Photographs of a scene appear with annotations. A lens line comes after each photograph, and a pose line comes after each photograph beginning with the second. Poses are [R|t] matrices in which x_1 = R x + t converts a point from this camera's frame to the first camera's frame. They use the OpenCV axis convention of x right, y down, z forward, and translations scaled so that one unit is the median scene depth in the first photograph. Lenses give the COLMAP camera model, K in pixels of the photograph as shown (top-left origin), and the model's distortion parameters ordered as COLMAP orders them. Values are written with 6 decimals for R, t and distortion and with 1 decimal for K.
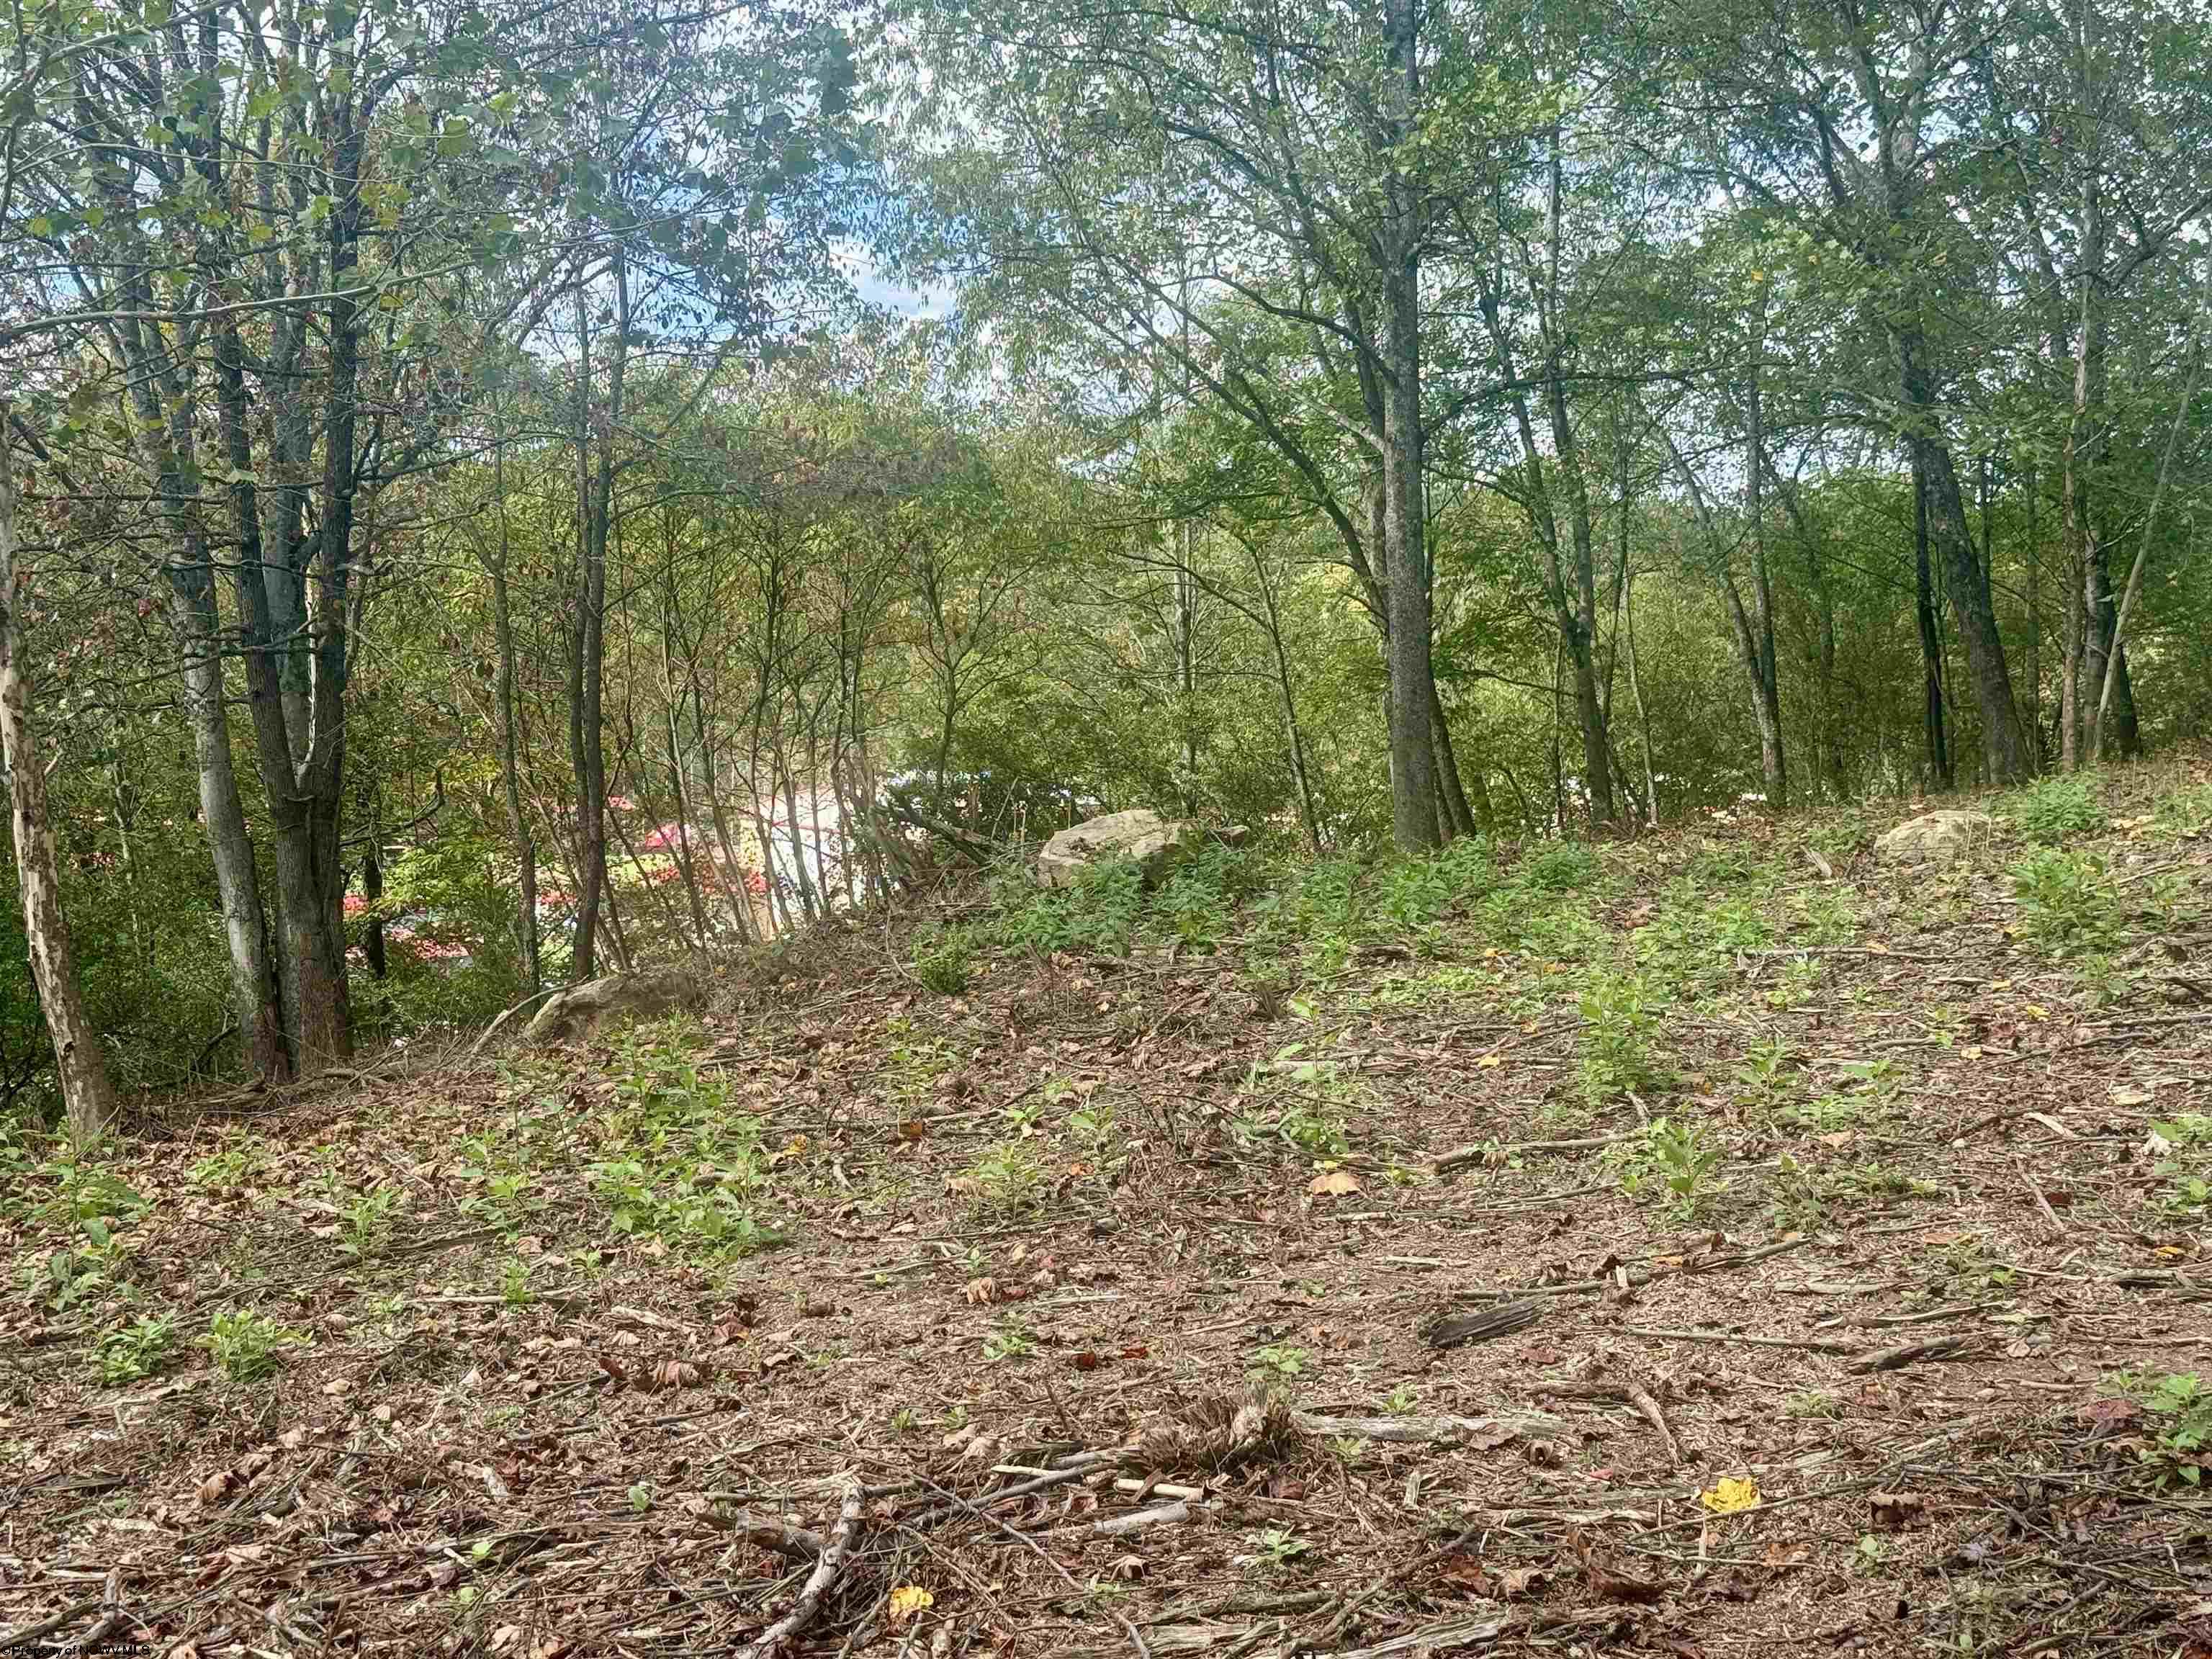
lens RADIAL K [[3150.2, 0, 1108.5], [0, 3150.2, 844.1], [0, 0, 1]] dist [0.188517, 0.000000]
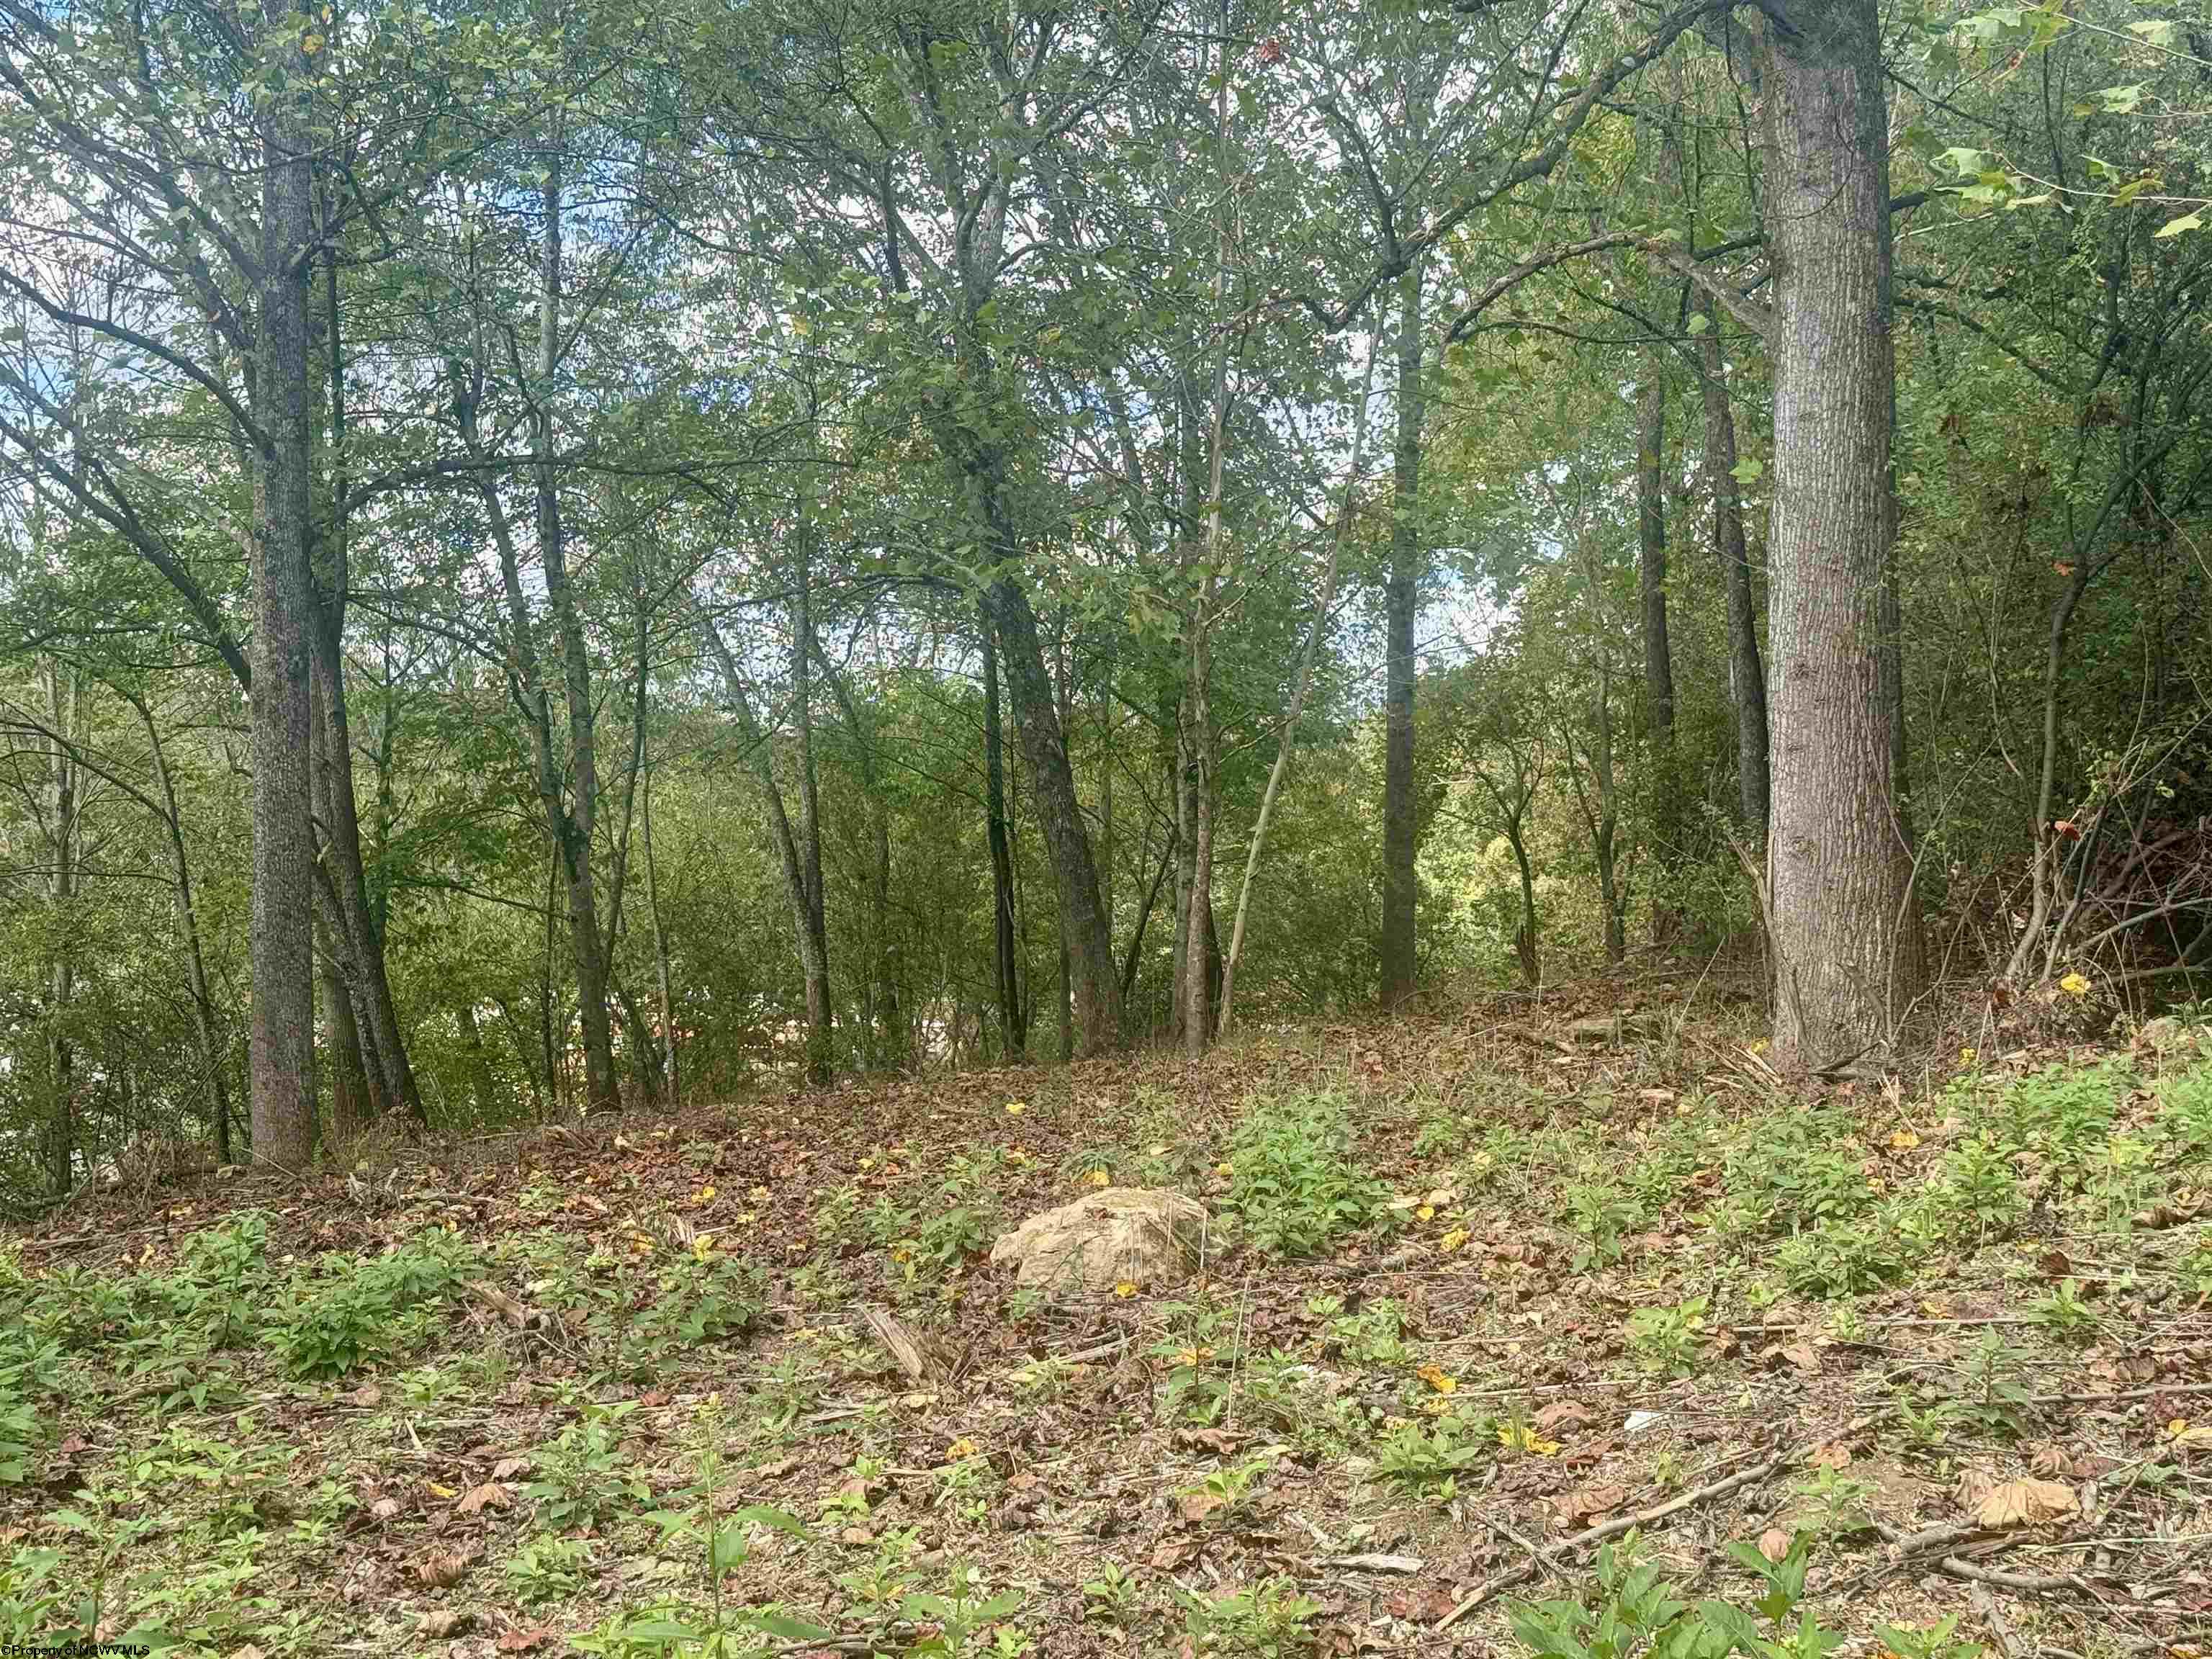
lens RADIAL K [[3150.2, 0, 1107.7], [0, 3150.2, 834.8], [0, 0, 1]] dist [0.188517, 0.000000]
pose [[0.955964, 0.036104, 0.291256, 0.044277], [-0.016026, 0.997345, -0.071030, -0.013170], [-0.293047, 0.063234, 0.954005, 0.207927]]
